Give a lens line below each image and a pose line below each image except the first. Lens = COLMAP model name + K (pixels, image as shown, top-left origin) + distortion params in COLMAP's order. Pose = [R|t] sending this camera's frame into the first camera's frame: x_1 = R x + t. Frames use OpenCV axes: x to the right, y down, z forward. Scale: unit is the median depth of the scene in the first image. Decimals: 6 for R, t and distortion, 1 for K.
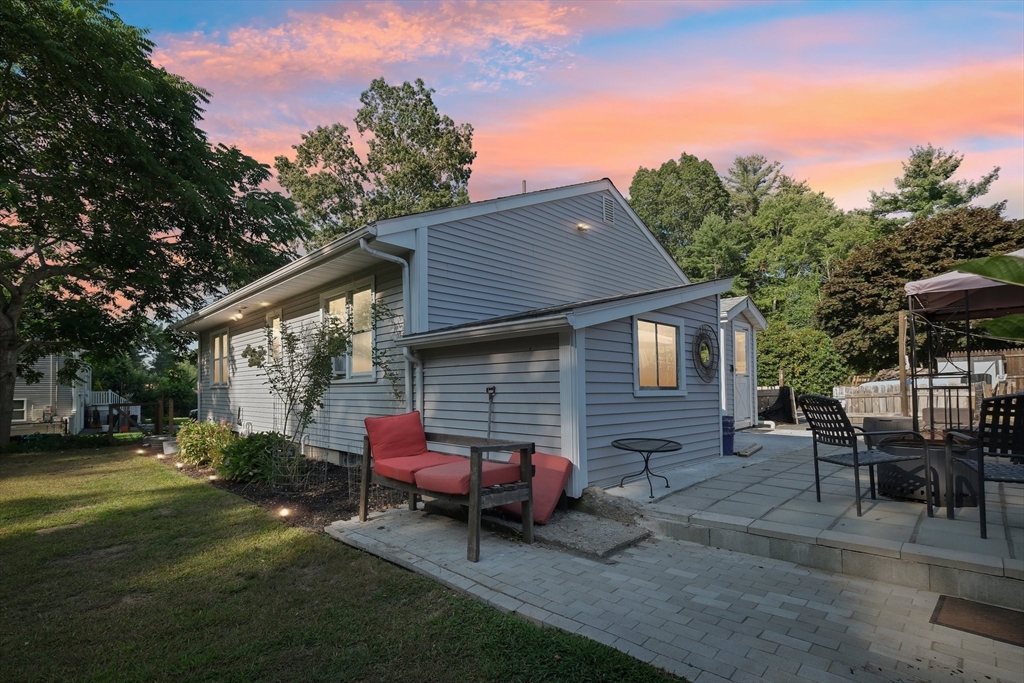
lens RADIAL K [[464.7, 0, 510.6], [0, 464.7, 347.6], [0, 0, 1]] dist [-0.003398, -0.000164]
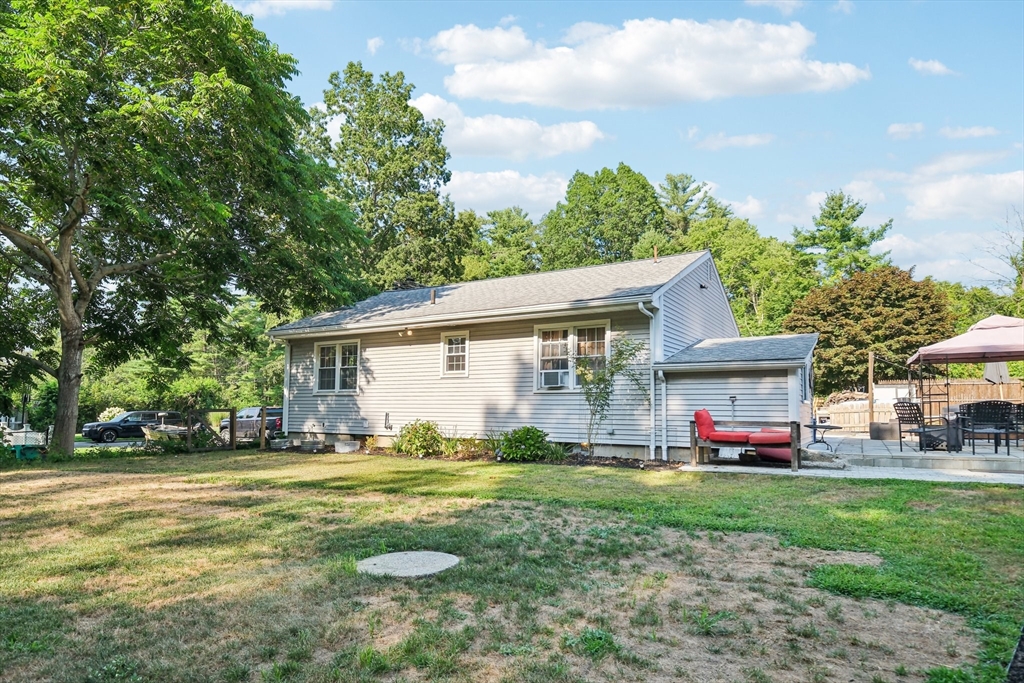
lens RADIAL K [[573.3, 0, 512.7], [0, 573.3, 336.6], [0, 0, 1]] dist [-0.005053, -0.000725]
pose [[0.967193, 0.045921, 0.249859, -0.183973], [-0.036175, 0.998400, -0.043461, -0.001906], [-0.251455, 0.032996, 0.967306, -0.117260]]
